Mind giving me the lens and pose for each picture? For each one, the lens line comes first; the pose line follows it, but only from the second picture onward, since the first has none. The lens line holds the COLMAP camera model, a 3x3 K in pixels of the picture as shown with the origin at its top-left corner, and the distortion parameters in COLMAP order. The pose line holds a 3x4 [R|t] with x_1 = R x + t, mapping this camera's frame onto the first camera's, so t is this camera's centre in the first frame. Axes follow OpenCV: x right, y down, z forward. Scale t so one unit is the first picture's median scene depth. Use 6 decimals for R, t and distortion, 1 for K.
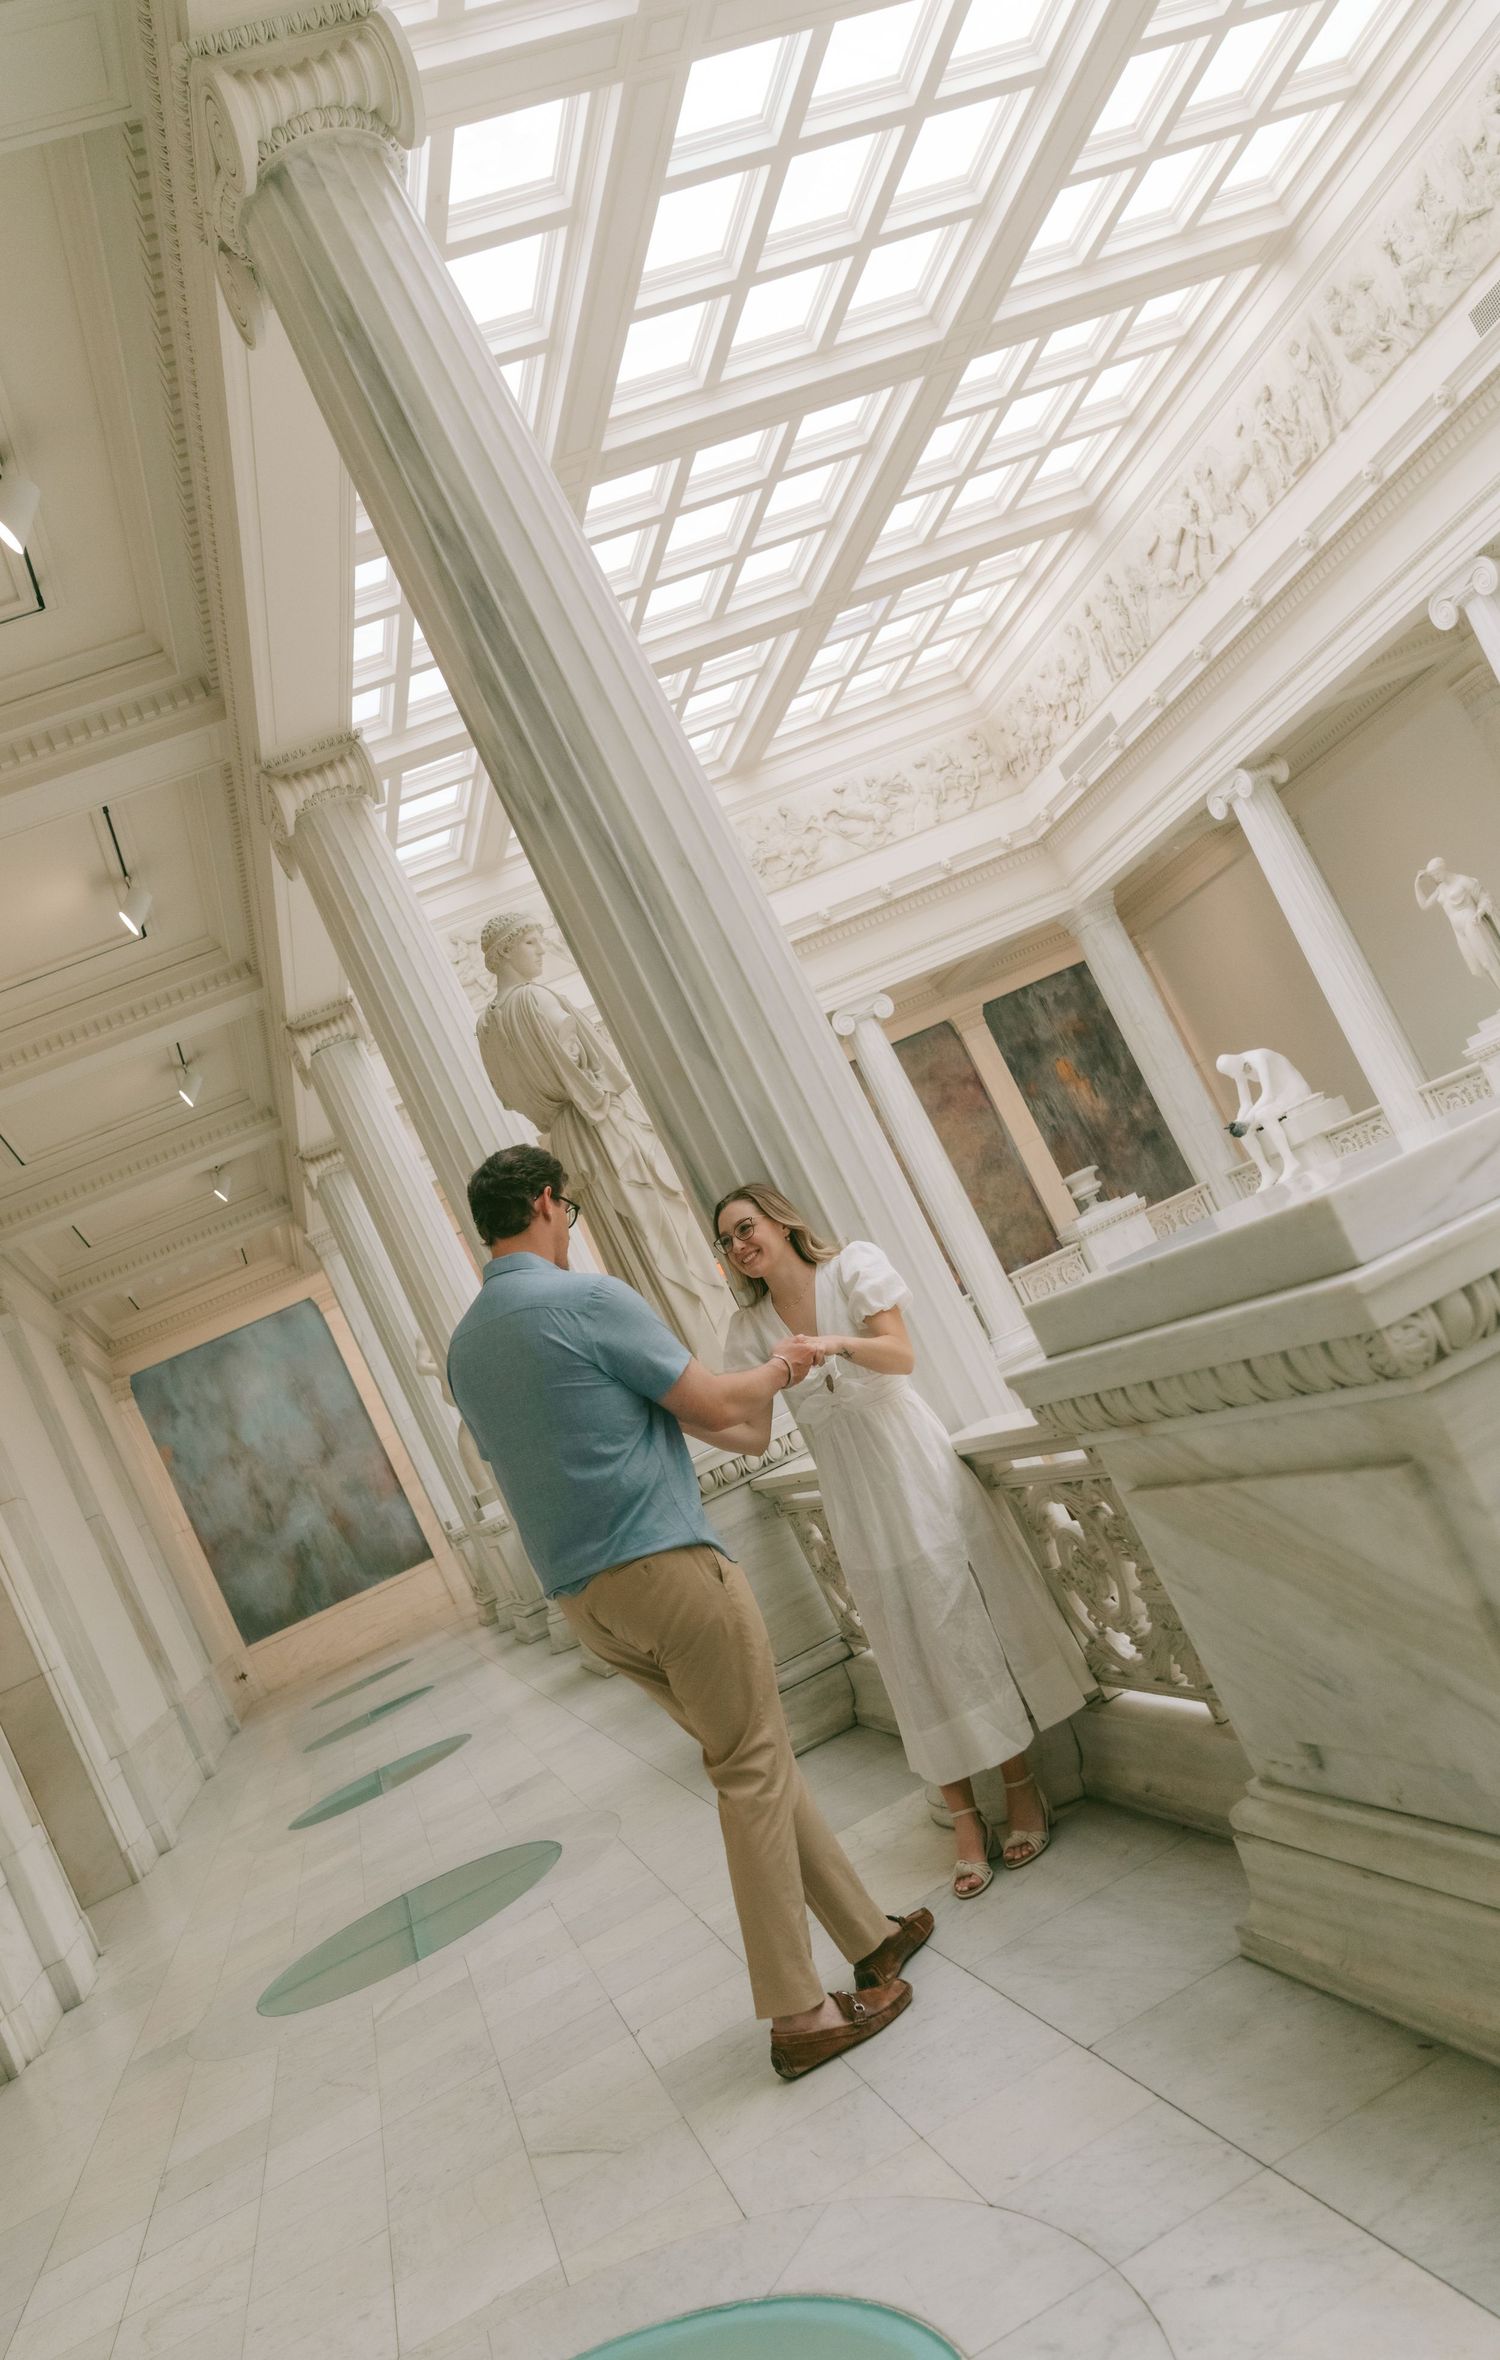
lens RADIAL K [[1735.9, 0, 673.0], [0, 1735.9, 1279.8], [0, 0, 1]] dist [-0.009780, 0.015294]
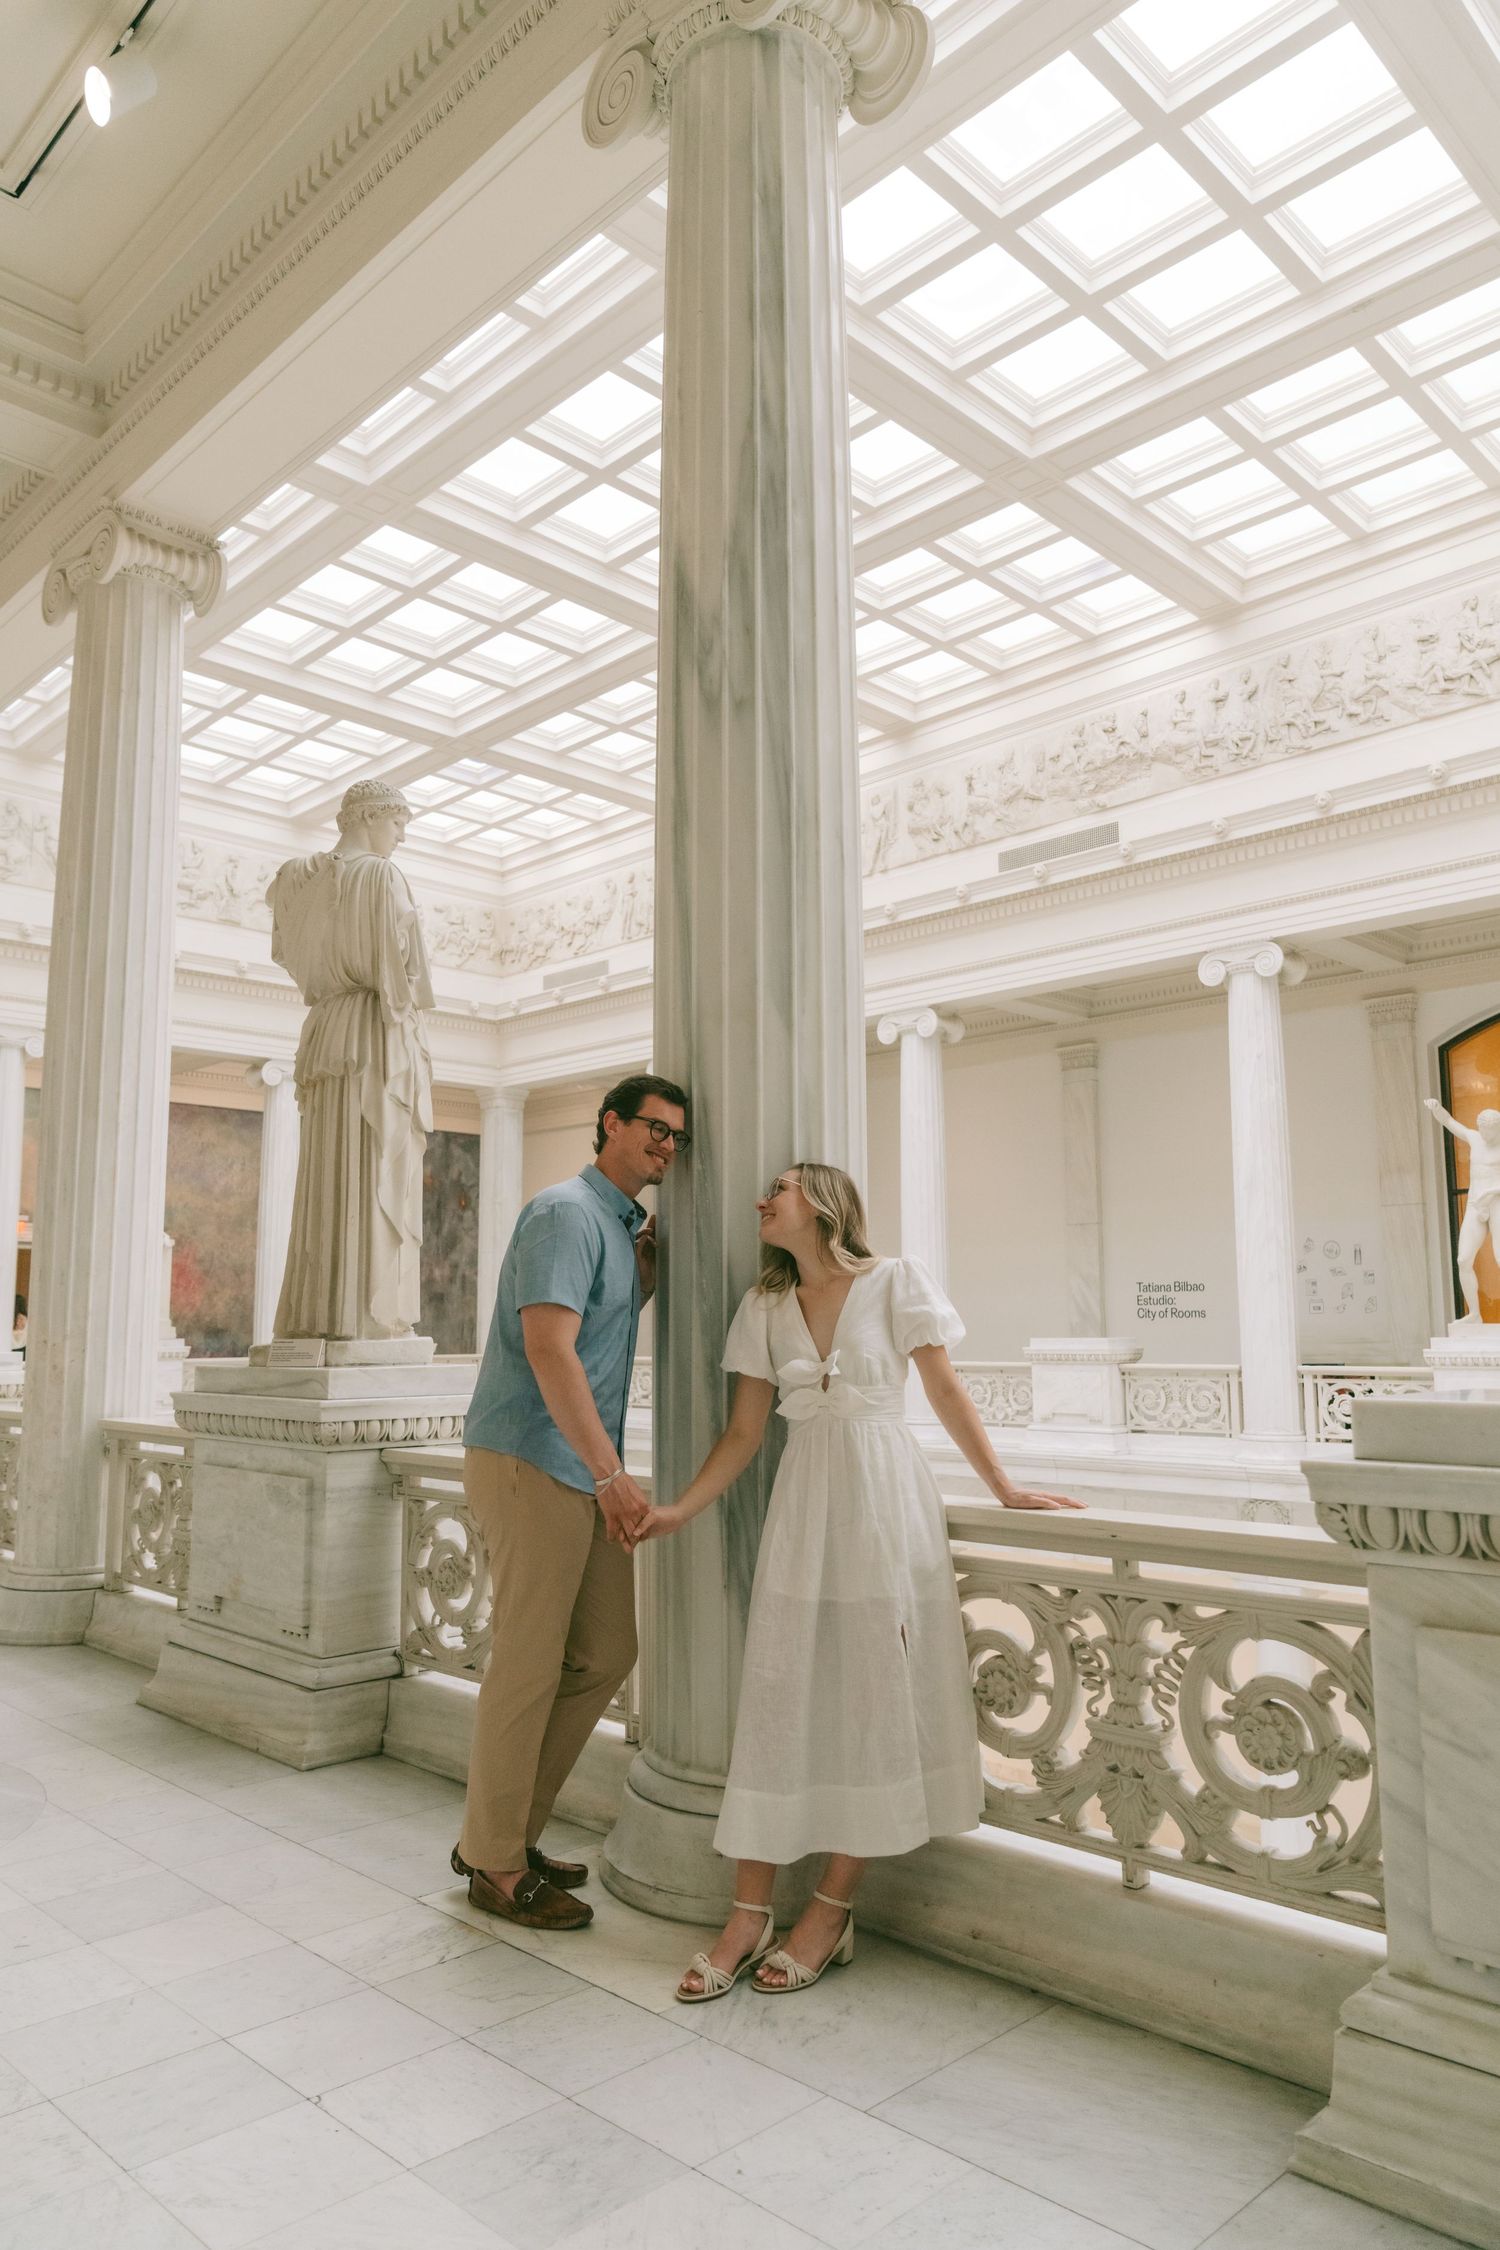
lens RADIAL K [[1517.5, 0, 761.2], [0, 1517.5, 1128.1], [0, 0, 1]] dist [-0.012020, 0.013930]
pose [[0.756497, 0.485328, 0.438371, -0.102363], [-0.390738, 0.872918, -0.292126, 0.054486], [-0.524439, 0.049704, 0.849996, 0.097161]]
